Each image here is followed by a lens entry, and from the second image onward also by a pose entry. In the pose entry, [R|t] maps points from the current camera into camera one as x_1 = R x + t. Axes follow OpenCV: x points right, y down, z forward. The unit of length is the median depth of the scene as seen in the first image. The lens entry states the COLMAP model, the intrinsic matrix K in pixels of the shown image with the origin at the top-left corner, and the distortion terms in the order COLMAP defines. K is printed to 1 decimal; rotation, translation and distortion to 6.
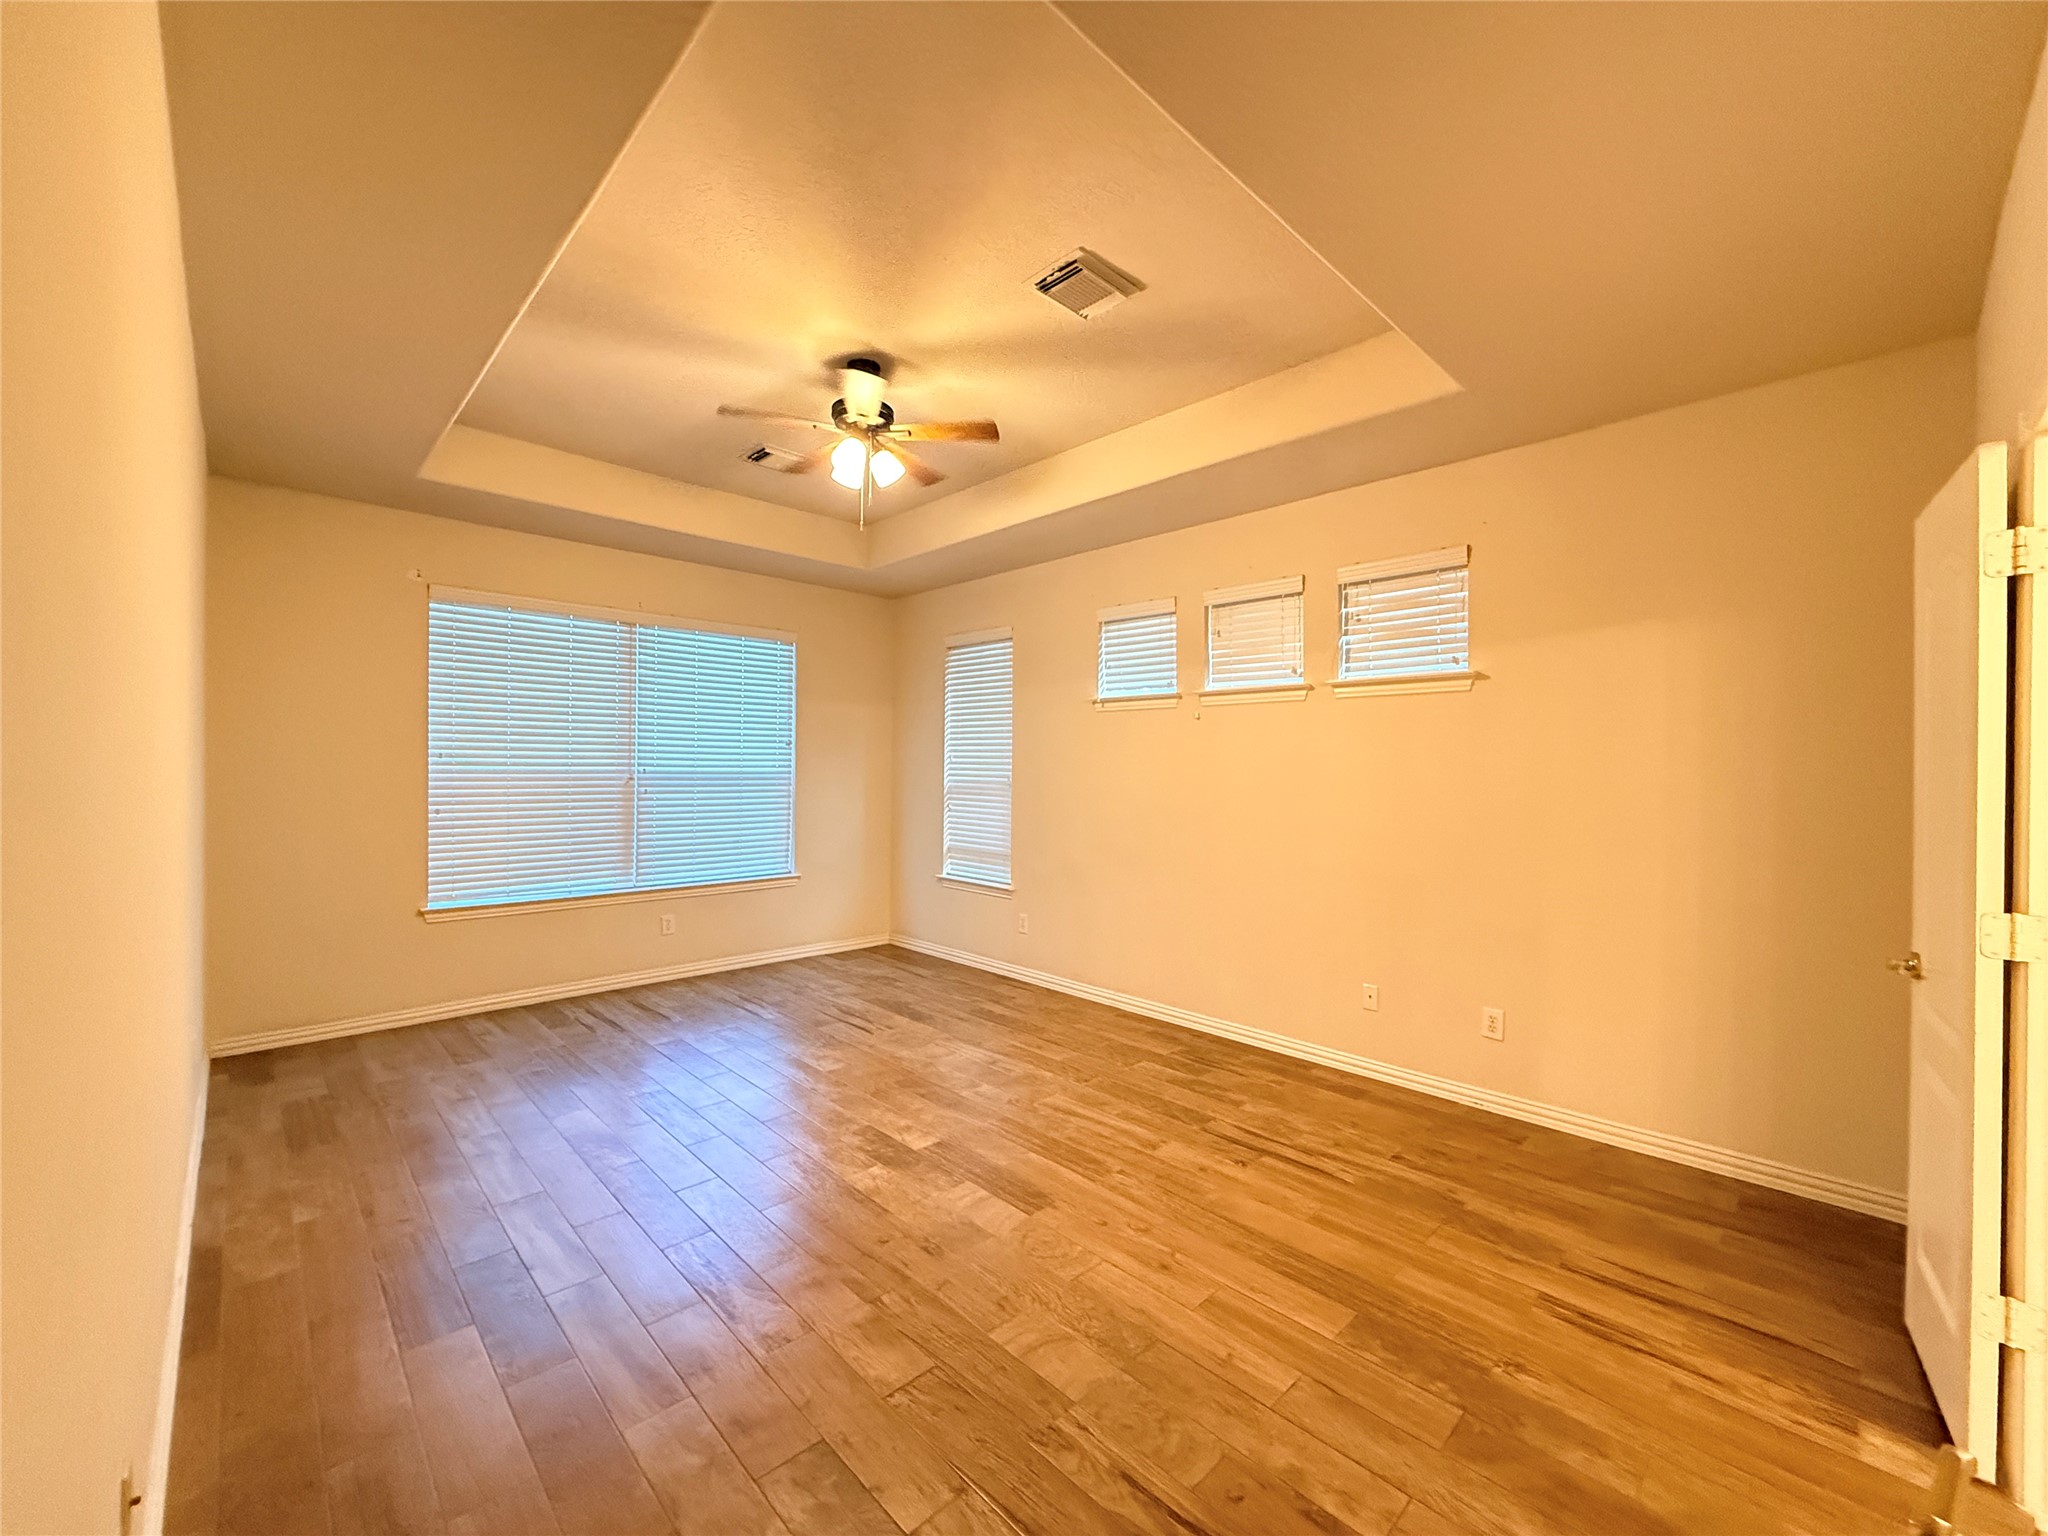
lens RADIAL K [[817.9, 0, 994.0], [0, 817.9, 772.9], [0, 0, 1]] dist [-0.000633, 0.000242]
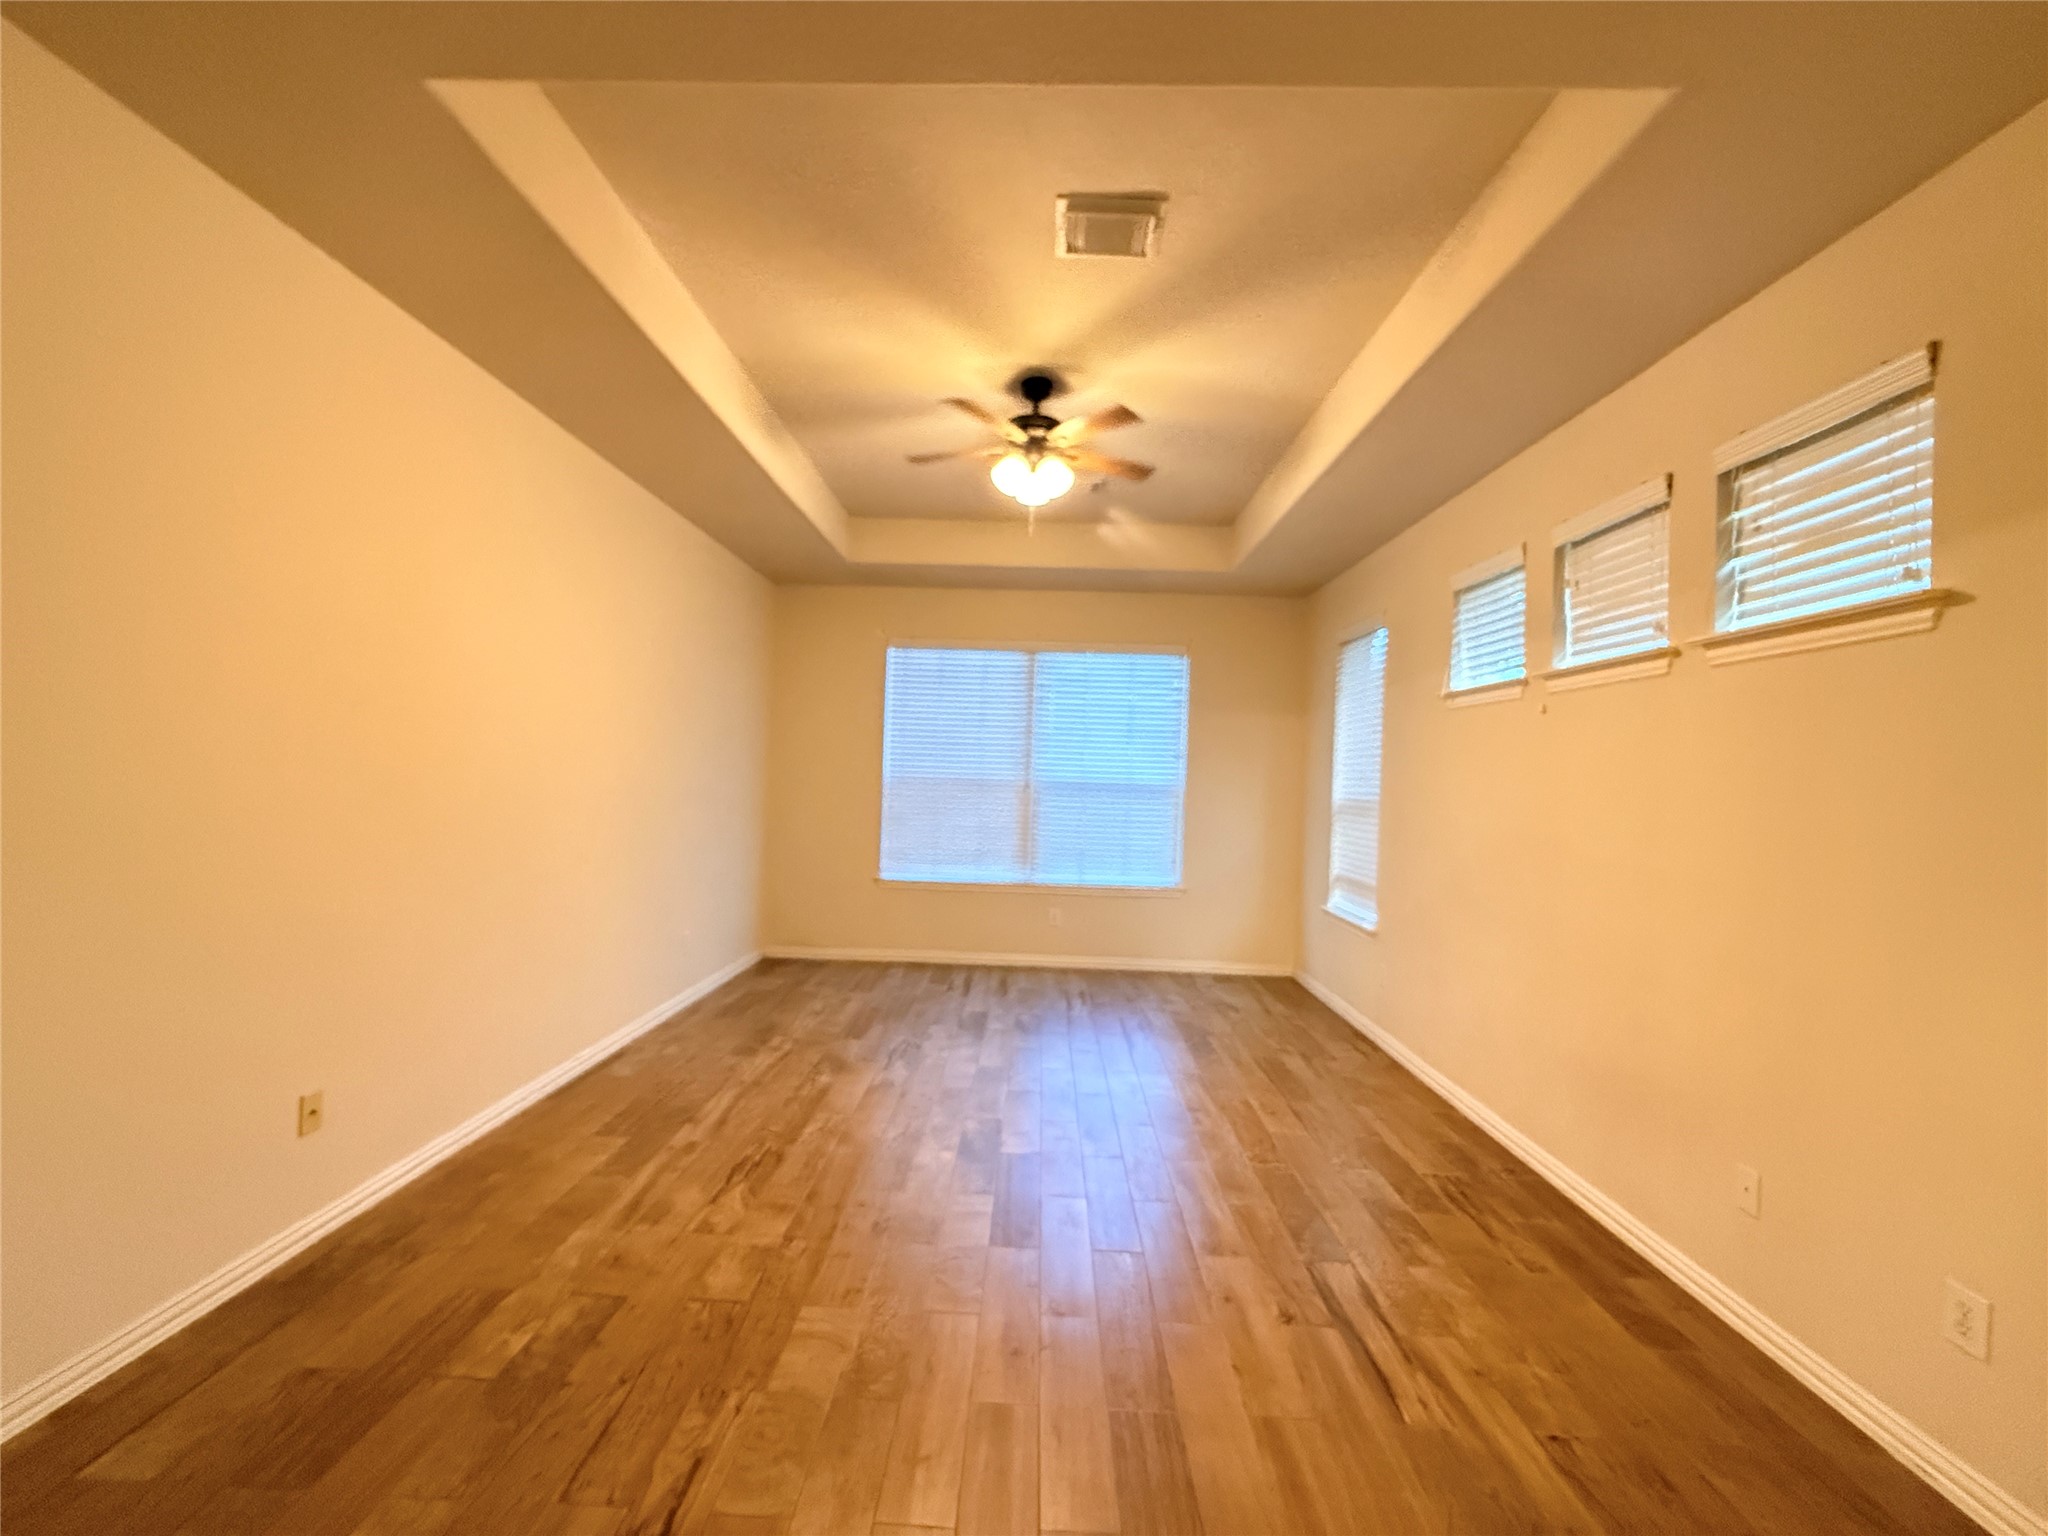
lens RADIAL K [[817.9, 0, 1017.8], [0, 817.9, 767.8], [0, 0, 1]] dist [-0.000633, 0.000242]
pose [[0.709097, 0.005515, -0.705089, 0.468944], [-0.029039, 0.999349, -0.021388, 0.009860], [0.704513, 0.035642, 0.708796, 0.221491]]
